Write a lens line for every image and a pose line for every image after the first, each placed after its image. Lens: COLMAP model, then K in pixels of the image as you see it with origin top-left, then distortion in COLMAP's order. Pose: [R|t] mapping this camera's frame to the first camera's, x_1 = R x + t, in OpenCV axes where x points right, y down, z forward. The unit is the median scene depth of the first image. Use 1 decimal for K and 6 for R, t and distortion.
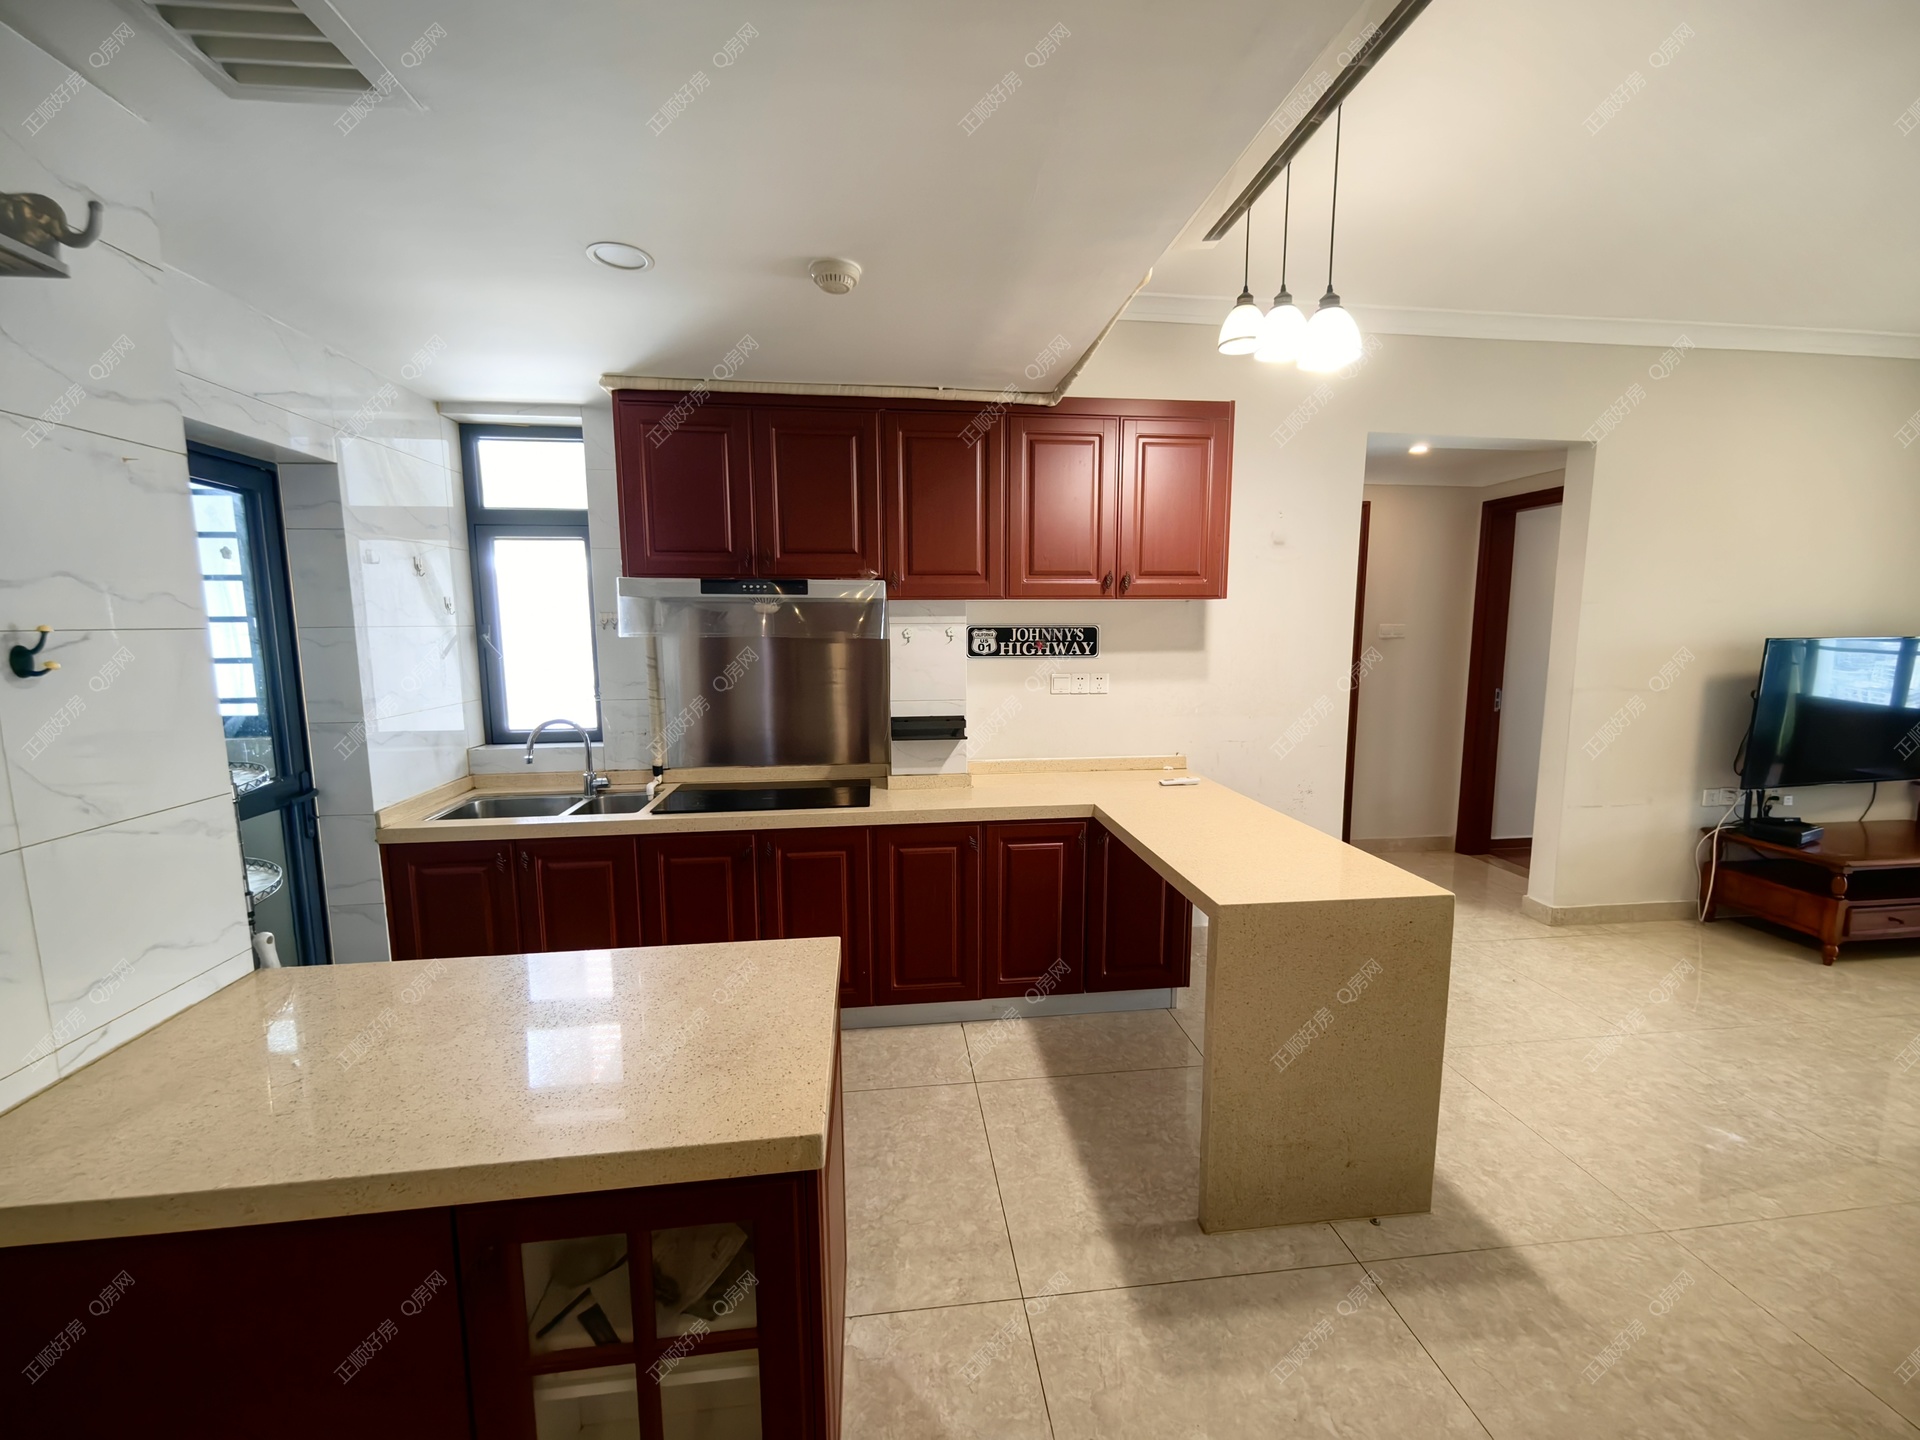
lens RADIAL K [[758.1, 0, 961.1], [0, 758.1, 716.1], [0, 0, 1]] dist [0.000544, -0.000014]
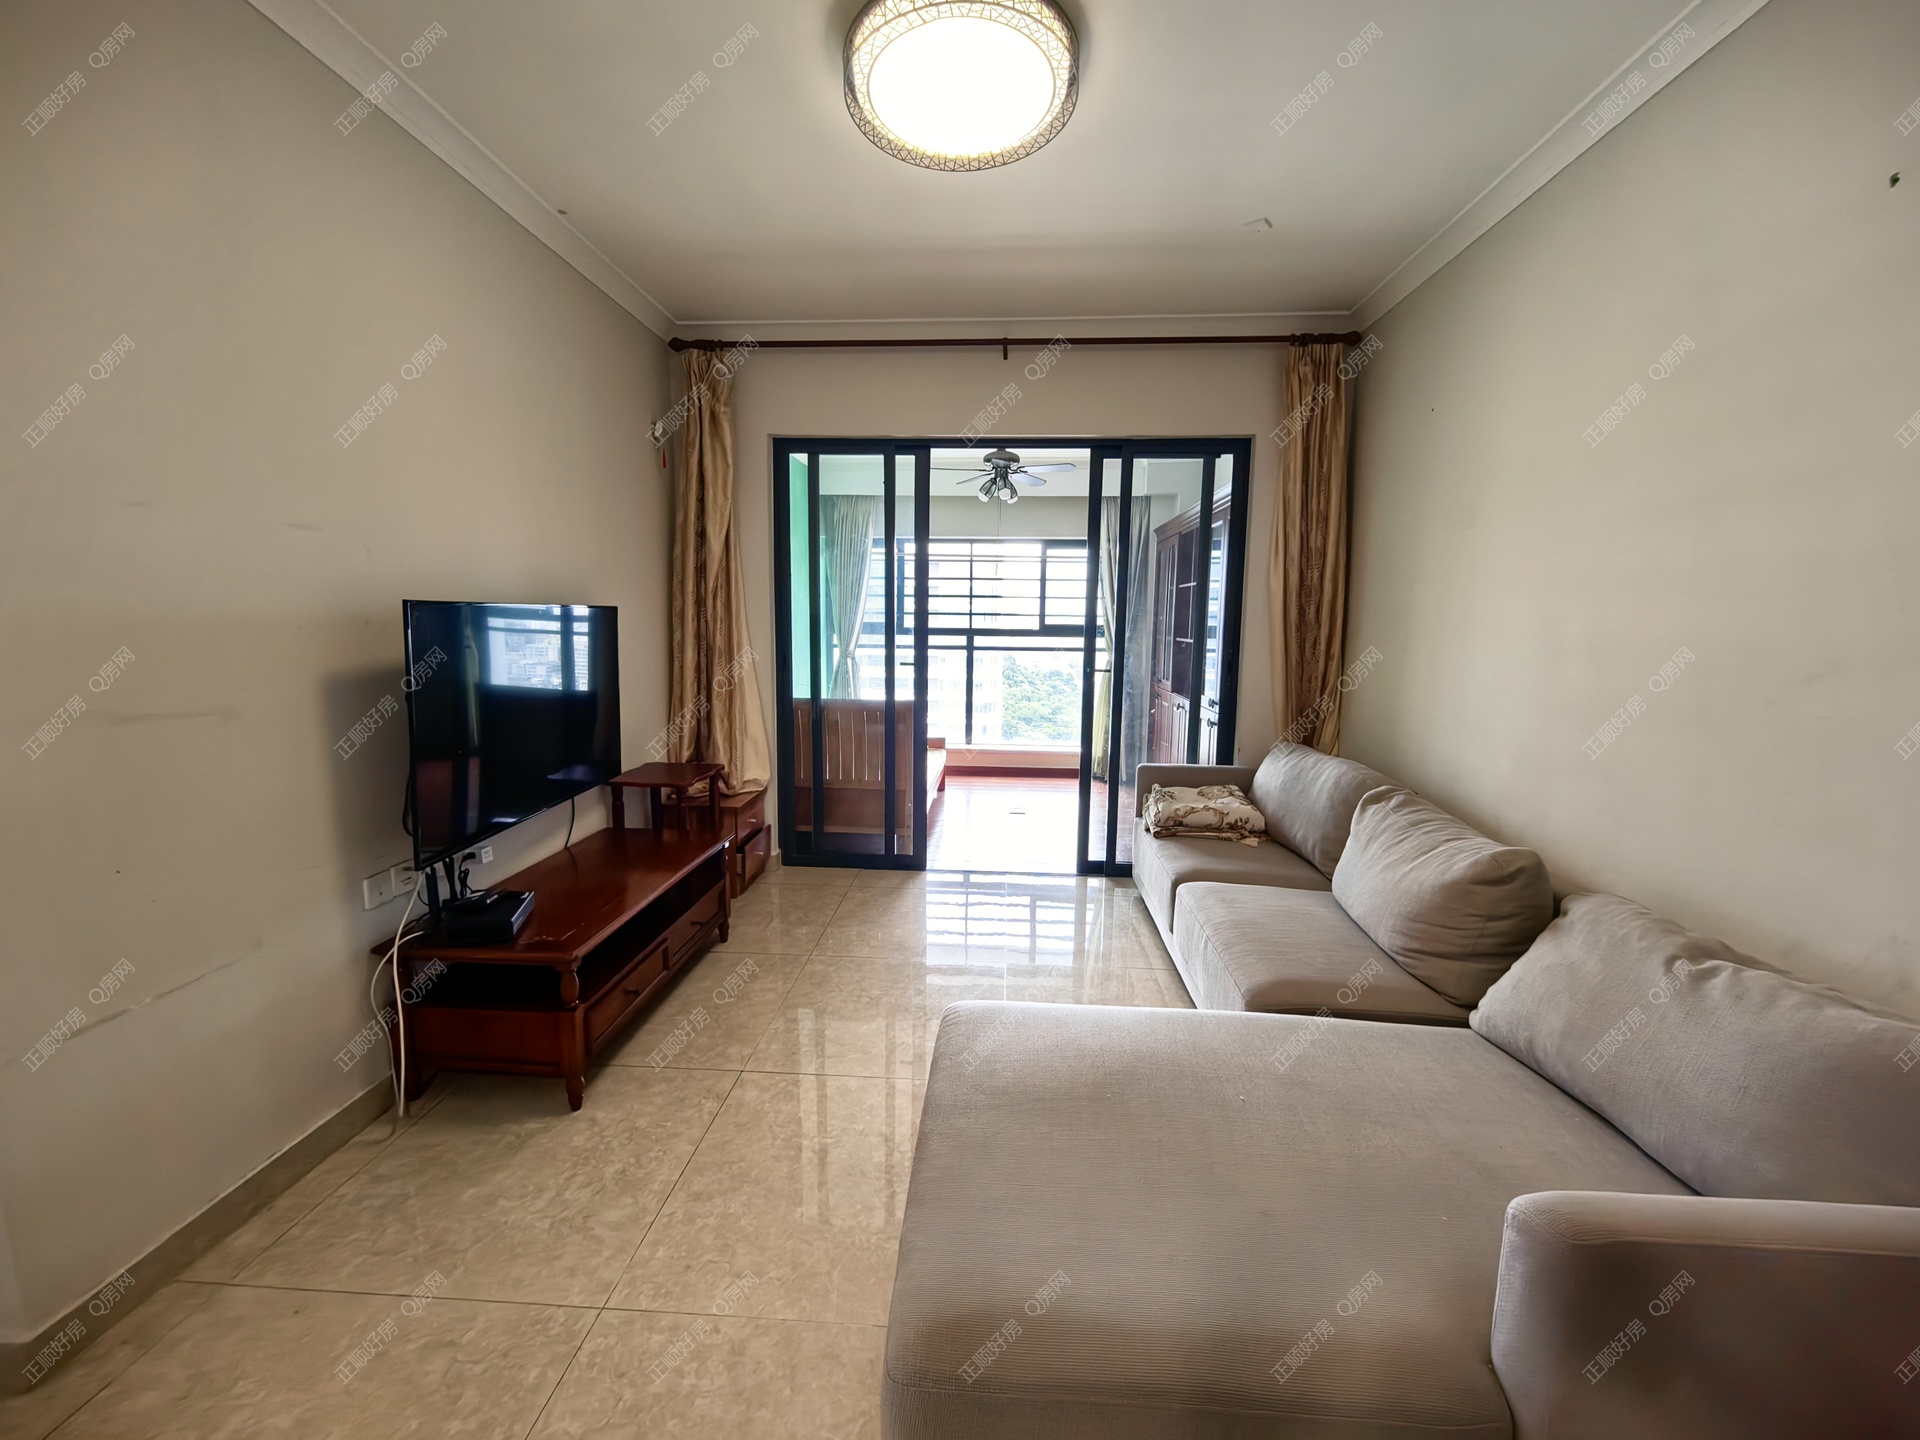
lens RADIAL K [[758.1, 0, 961.1], [0, 758.1, 716.1], [0, 0, 1]] dist [0.000544, -0.000014]
pose [[0.176022, -0.120936, 0.976929, 0.543965], [0.108513, 0.988760, 0.102849, -0.029469], [-0.978387, 0.087906, 0.187167, 0.472302]]
